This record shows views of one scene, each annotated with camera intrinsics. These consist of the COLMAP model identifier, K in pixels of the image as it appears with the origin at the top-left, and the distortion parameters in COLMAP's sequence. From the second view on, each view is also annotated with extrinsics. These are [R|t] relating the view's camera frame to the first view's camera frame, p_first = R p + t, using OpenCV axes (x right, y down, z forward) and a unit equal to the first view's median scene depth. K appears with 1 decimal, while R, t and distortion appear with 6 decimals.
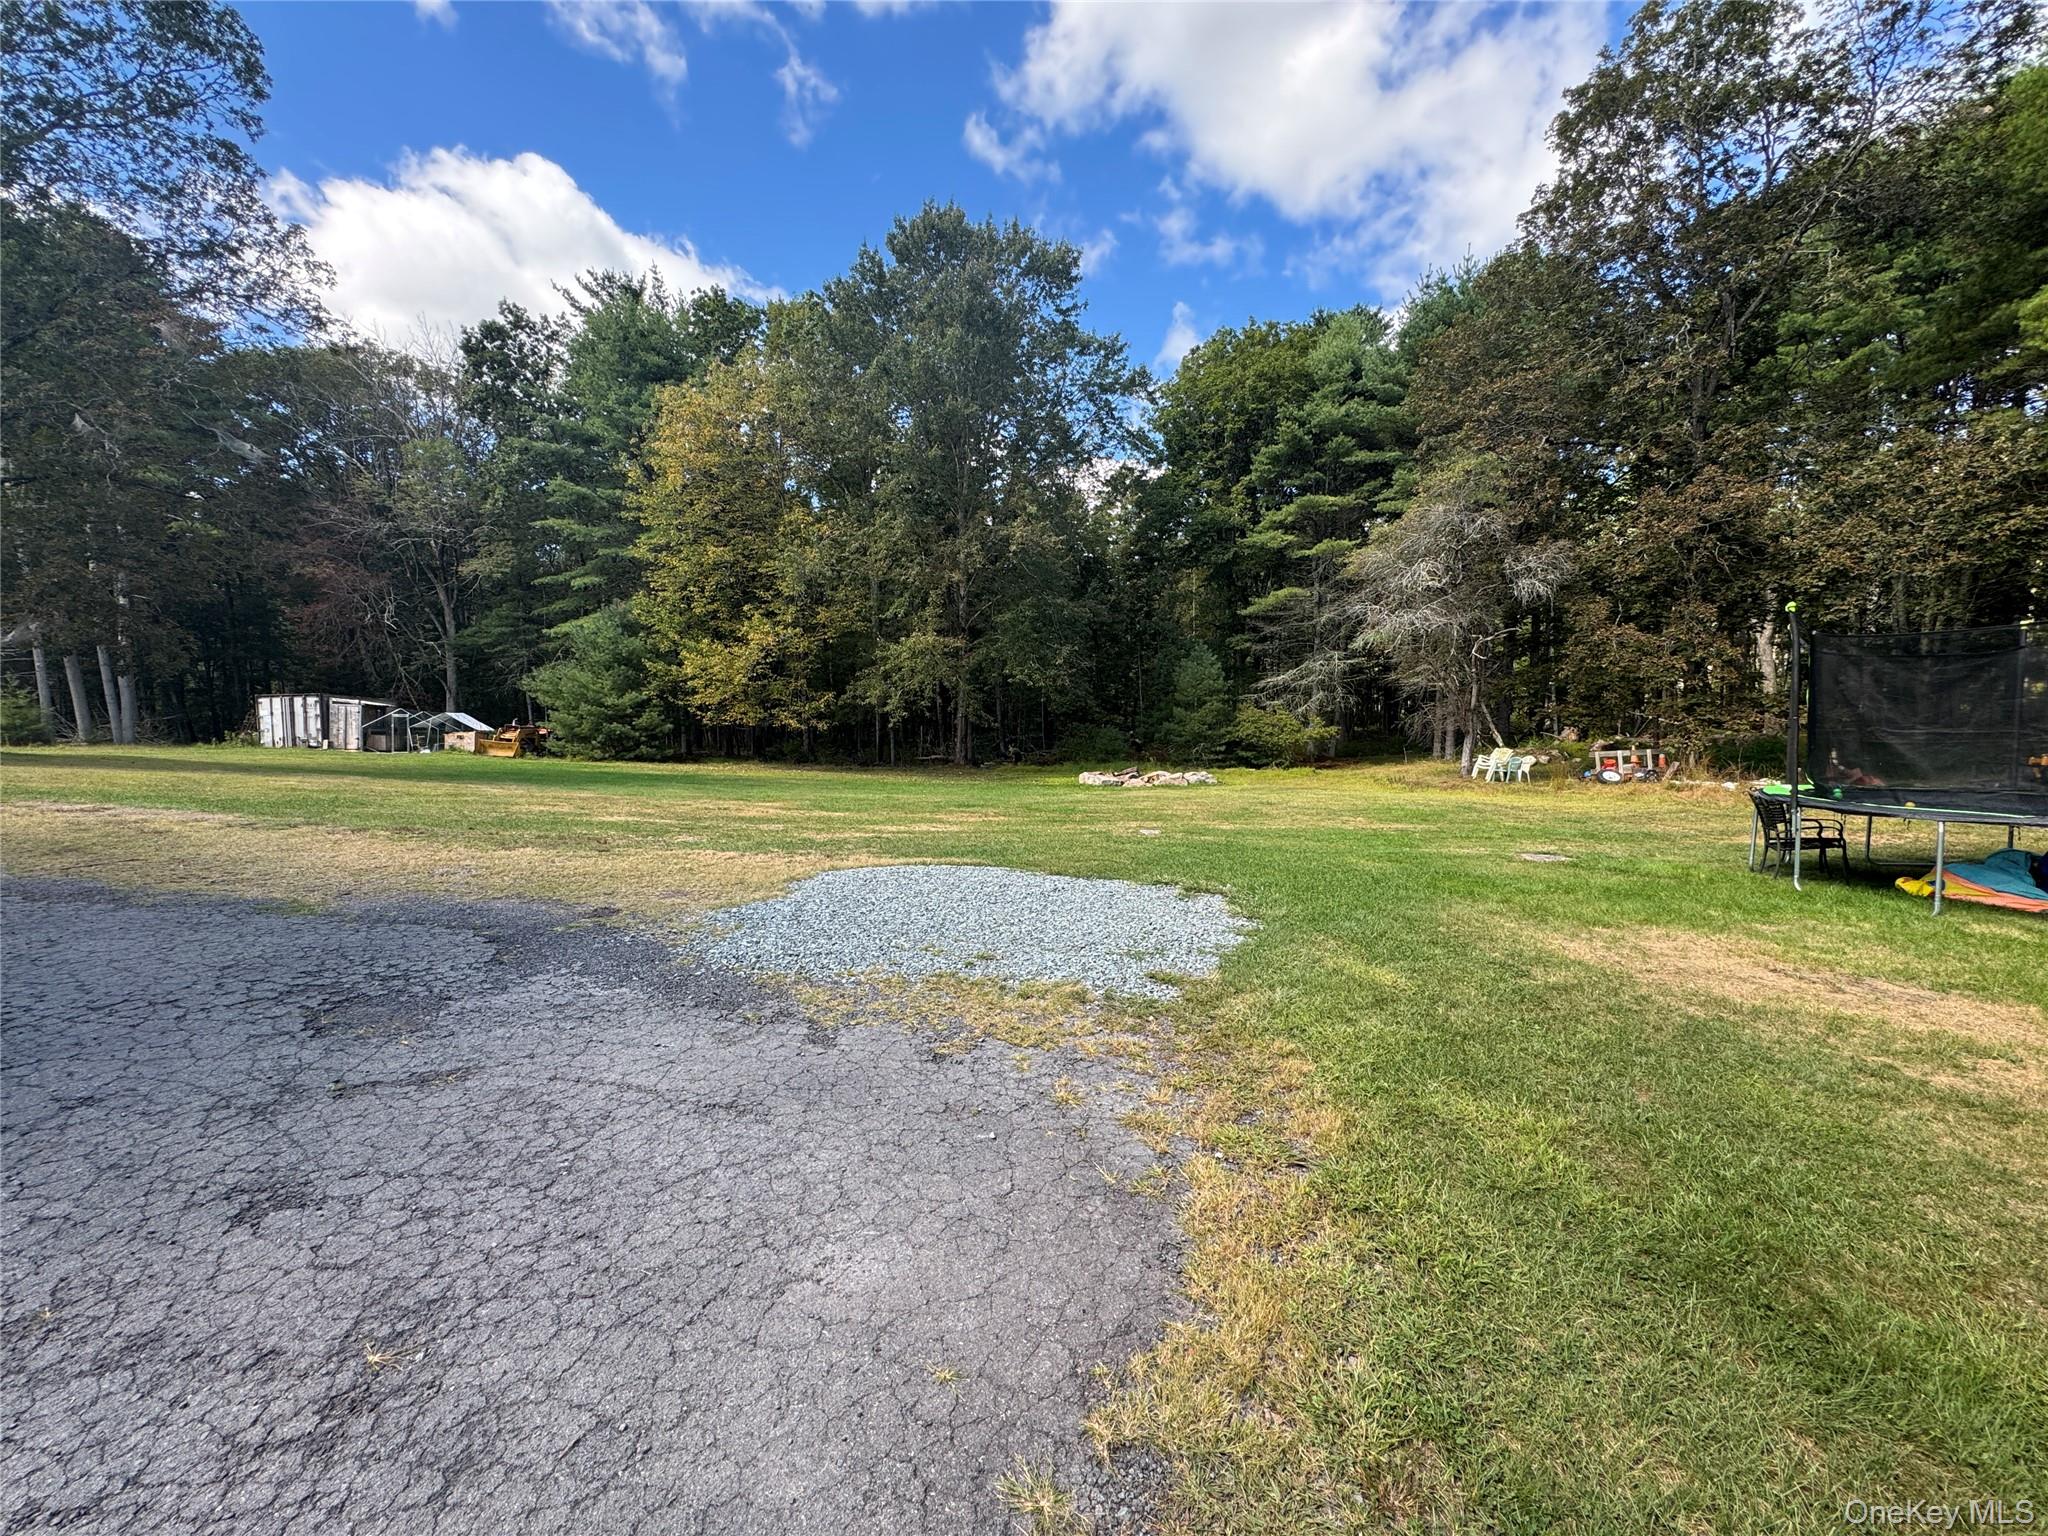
lens RADIAL K [[814.6, 0, 1025.0], [0, 814.6, 766.3], [0, 0, 1]] dist [-0.005110, 0.000647]
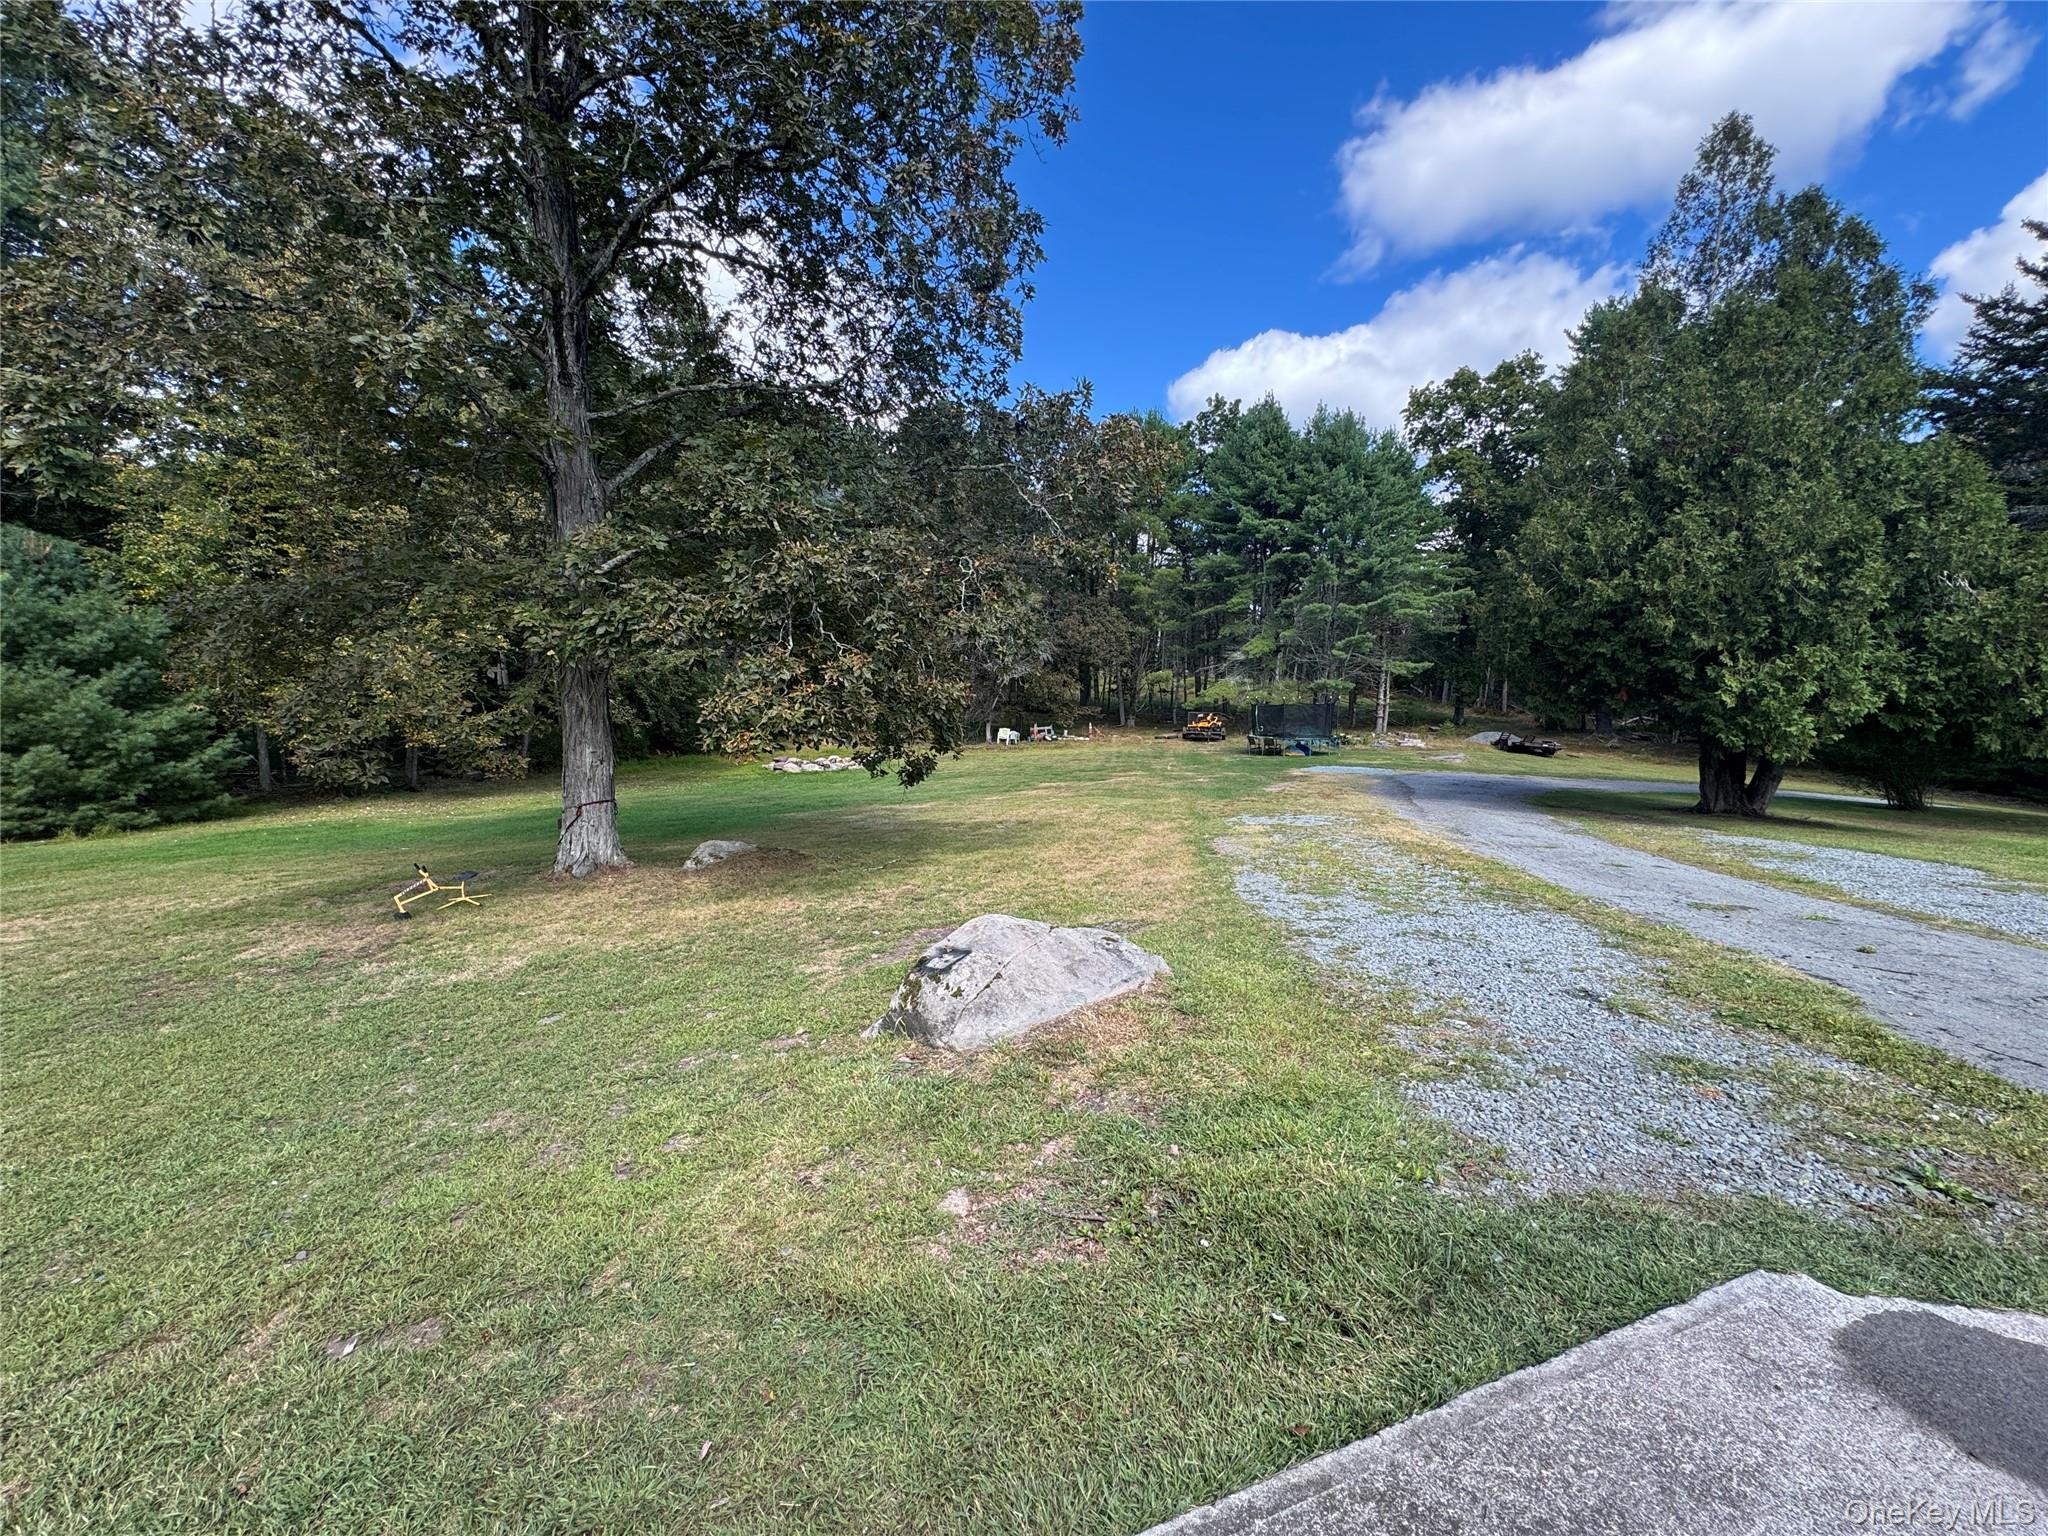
lens RADIAL K [[814.6, 0, 1027.1], [0, 814.6, 766.3], [0, 0, 1]] dist [-0.005110, 0.000647]
pose [[0.270717, -0.097554, 0.957703, -2.424579], [0.056501, 0.994747, 0.085356, -0.173459], [-0.961000, 0.031004, 0.274807, 0.688124]]
